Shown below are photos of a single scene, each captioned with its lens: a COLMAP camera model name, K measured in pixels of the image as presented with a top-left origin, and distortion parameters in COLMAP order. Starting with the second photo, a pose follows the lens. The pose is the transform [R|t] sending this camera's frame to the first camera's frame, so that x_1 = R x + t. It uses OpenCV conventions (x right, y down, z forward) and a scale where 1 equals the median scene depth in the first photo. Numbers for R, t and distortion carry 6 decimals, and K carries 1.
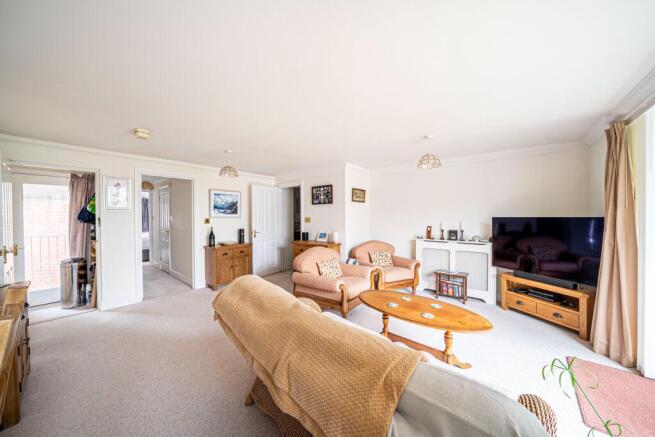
lens RADIAL K [[226.5, 0, 327.5], [0, 226.5, 218.5], [0, 0, 1]] dist [-0.000579, -0.000020]
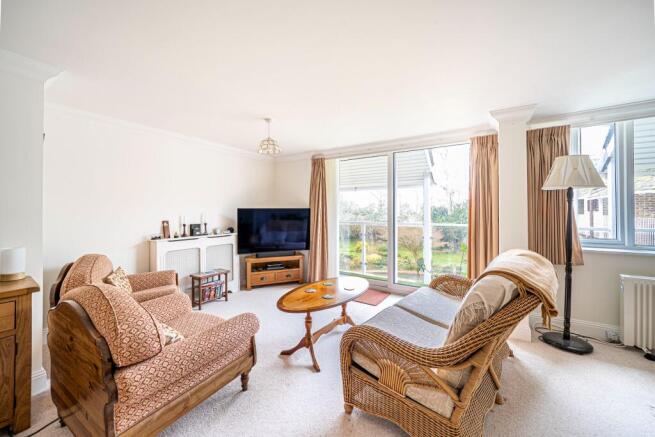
lens RADIAL K [[249.8, 0, 331.3], [0, 249.8, 209.9], [0, 0, 1]] dist [0.000629, 0.000230]
pose [[-0.098477, 0.009479, 0.995094, -0.432907], [0.008845, 0.999923, -0.008650, 0.013236], [-0.995100, 0.007950, -0.098553, 0.613312]]
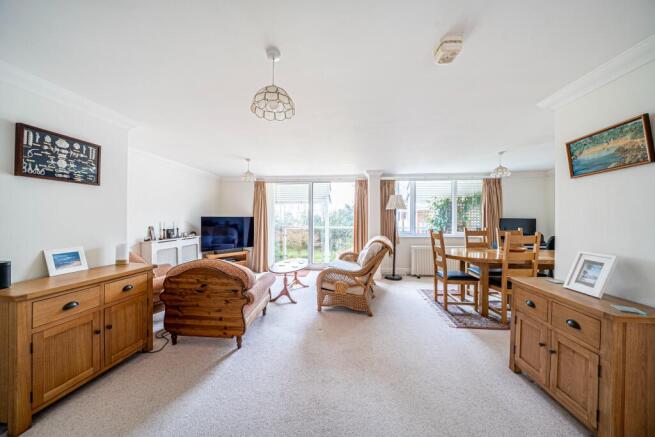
lens RADIAL K [[226.5, 0, 327.5], [0, 226.5, 218.5], [0, 0, 1]] dist [-0.000579, -0.000020]
pose [[-0.544462, 0.001692, 0.838784, -0.753492], [0.006656, 0.999975, 0.002304, 0.006958], [-0.838759, 0.006838, -0.544460, 0.998256]]
